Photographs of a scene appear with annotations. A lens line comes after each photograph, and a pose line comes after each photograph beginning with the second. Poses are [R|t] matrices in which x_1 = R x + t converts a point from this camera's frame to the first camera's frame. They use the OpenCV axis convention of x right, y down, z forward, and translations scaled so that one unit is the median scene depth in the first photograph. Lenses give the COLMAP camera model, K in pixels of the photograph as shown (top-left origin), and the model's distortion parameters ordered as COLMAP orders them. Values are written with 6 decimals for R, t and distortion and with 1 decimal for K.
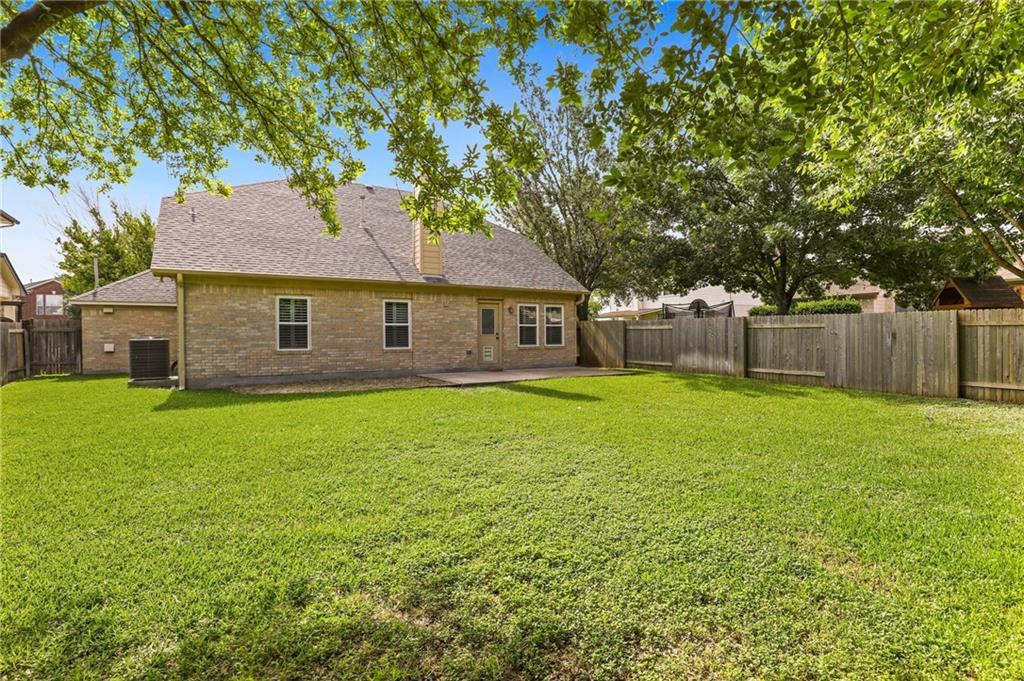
lens RADIAL K [[546.8, 0, 511.6], [0, 546.8, 338.9], [0, 0, 1]] dist [0.002628, 0.000144]
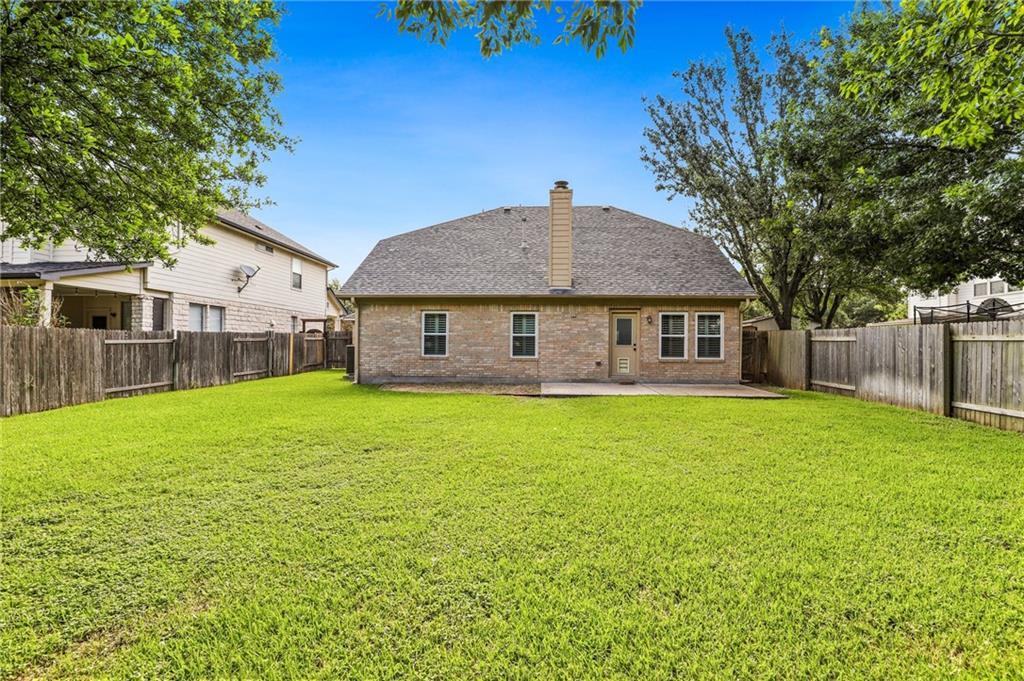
lens RADIAL K [[483.8, 0, 511.9], [0, 483.8, 346.7], [0, 0, 1]] dist [-0.016130, -0.002112]
pose [[0.799980, 0.013882, -0.599866, 0.342352], [-0.016546, 0.999863, 0.001073, -0.003908], [0.599798, 0.009067, 0.800100, 0.227509]]
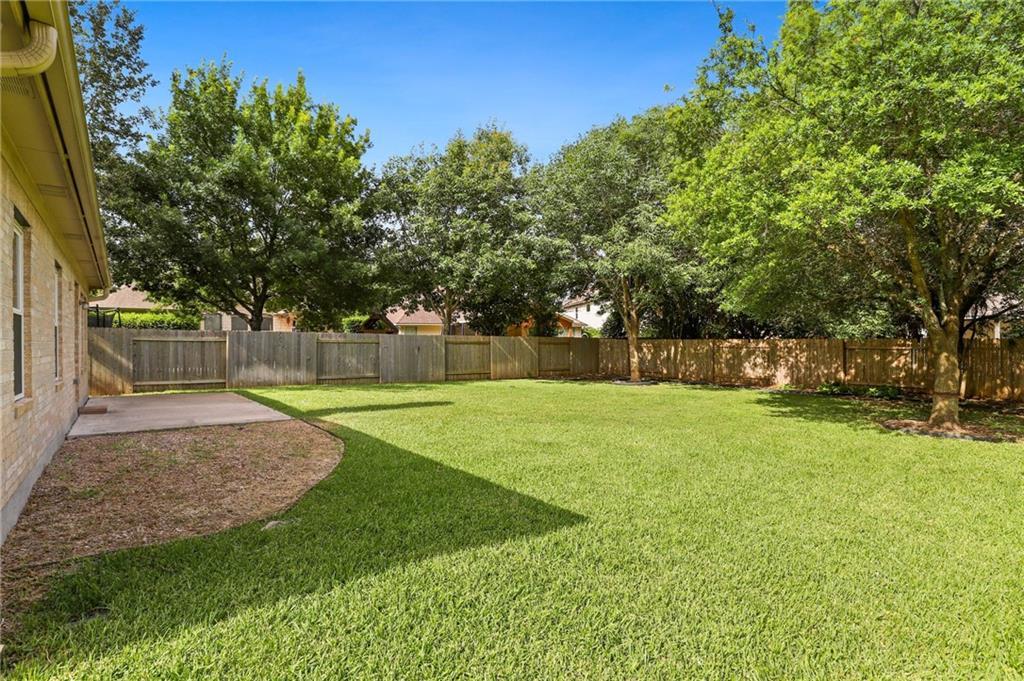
lens RADIAL K [[483.8, 0, 513.6], [0, 483.8, 343.6], [0, 0, 1]] dist [-0.016130, -0.002112]
pose [[-0.118037, 0.008154, 0.992976, -0.612433], [0.010465, 0.999921, -0.006967, -0.004720], [-0.992954, 0.009569, -0.118113, 0.687075]]
